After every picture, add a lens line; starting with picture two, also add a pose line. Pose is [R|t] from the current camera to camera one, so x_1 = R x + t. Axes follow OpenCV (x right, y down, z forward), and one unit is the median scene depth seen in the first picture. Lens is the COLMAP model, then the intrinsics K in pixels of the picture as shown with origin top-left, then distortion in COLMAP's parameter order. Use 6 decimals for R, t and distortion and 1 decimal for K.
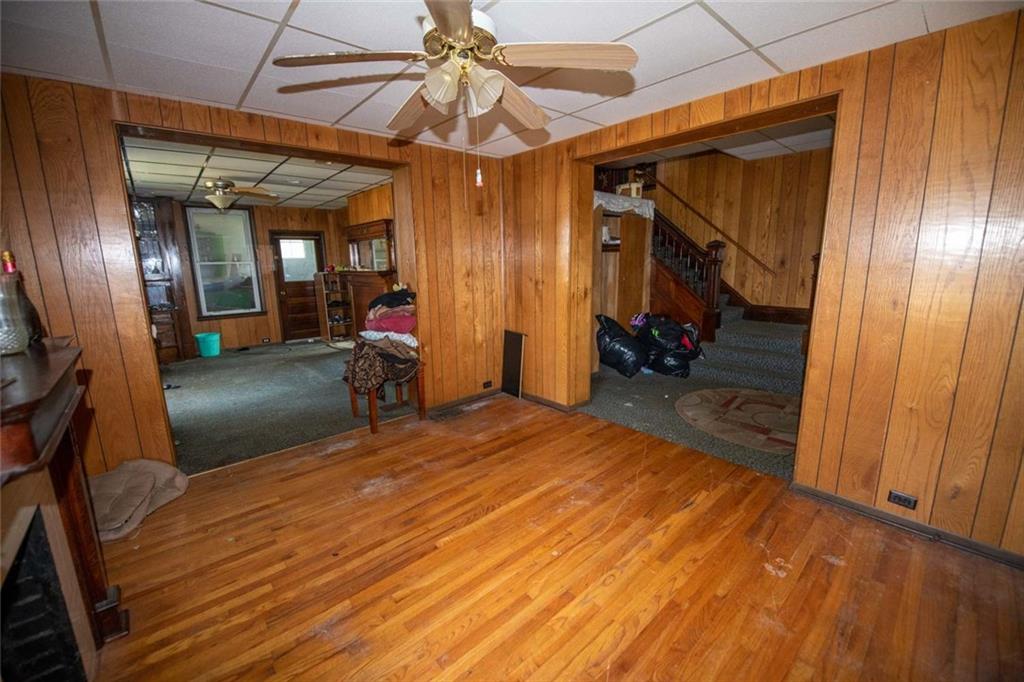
lens RADIAL K [[407.0, 0, 516.1], [0, 407.0, 339.1], [0, 0, 1]] dist [-0.014040, -0.000151]
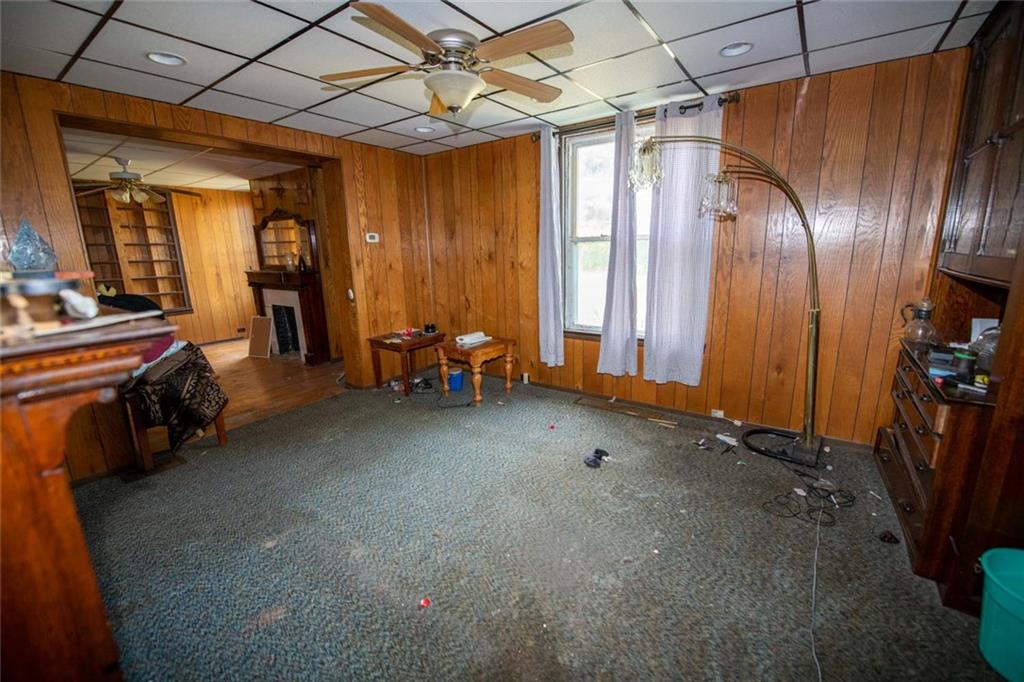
lens RADIAL K [[419.1, 0, 524.8], [0, 419.1, 338.1], [0, 0, 1]] dist [-0.018764, -0.000067]
pose [[-0.971085, 0.089063, -0.221499, -1.210071], [-0.005146, 0.919782, 0.392396, -0.486148], [0.238679, 0.382189, -0.892728, 2.662922]]
